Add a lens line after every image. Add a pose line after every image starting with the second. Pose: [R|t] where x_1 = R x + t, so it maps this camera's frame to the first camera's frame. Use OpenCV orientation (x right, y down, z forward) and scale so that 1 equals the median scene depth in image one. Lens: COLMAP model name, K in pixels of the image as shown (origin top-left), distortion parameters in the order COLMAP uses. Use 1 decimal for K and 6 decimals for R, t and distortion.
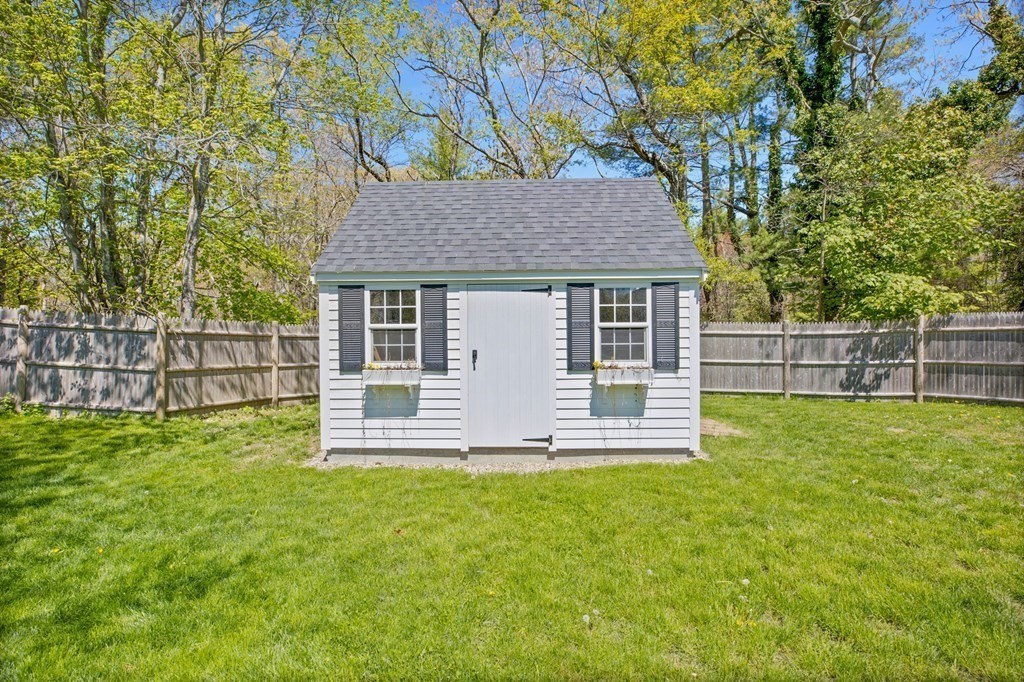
lens RADIAL K [[477.3, 0, 512.2], [0, 477.3, 337.1], [0, 0, 1]] dist [-0.024235, -0.000323]
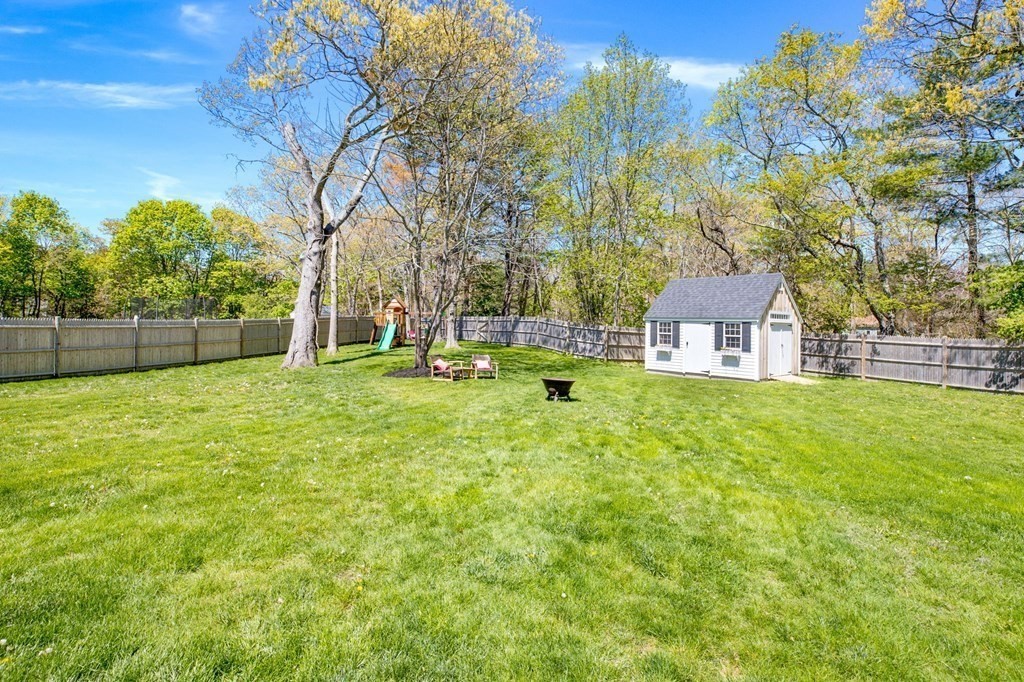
lens RADIAL K [[477.3, 0, 501.8], [0, 477.3, 307.9], [0, 0, 1]] dist [-0.024235, -0.000323]
pose [[0.656781, 0.001340, -0.754080, 1.018176], [-0.036373, 0.998891, -0.029905, -0.039854], [0.753204, 0.047069, 0.656101, -1.384252]]
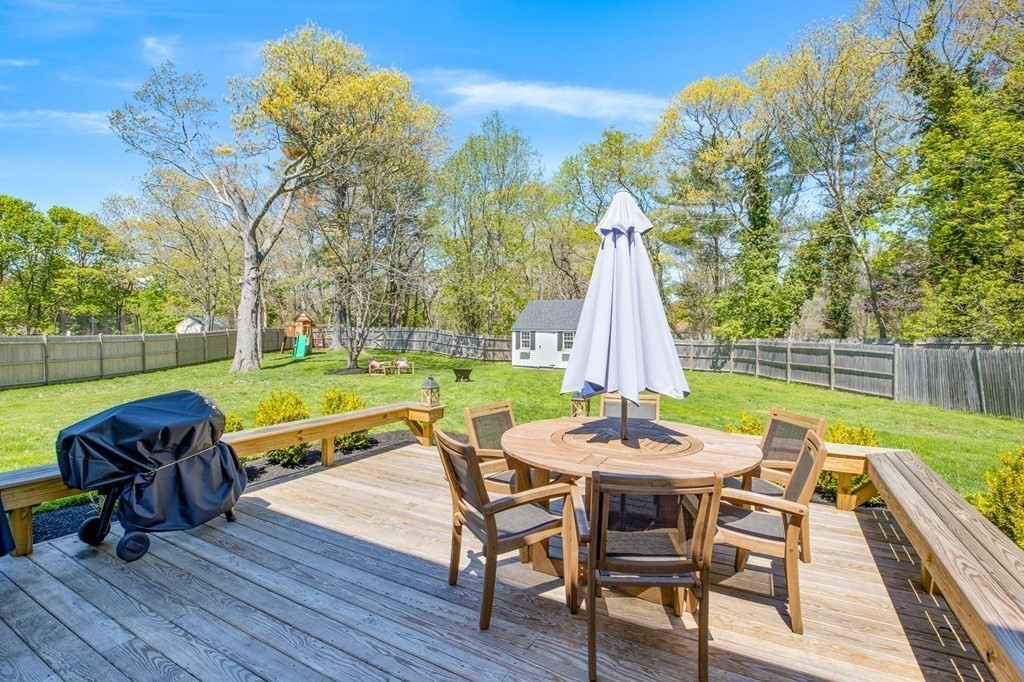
lens RADIAL K [[477.3, 0, 504.3], [0, 477.3, 332.9], [0, 0, 1]] dist [-0.024235, -0.000323]
pose [[0.838441, 0.020528, -0.544605, 1.458816], [-0.025393, 0.999677, -0.001412, -0.054027], [0.544400, 0.015013, 0.838691, -2.097432]]
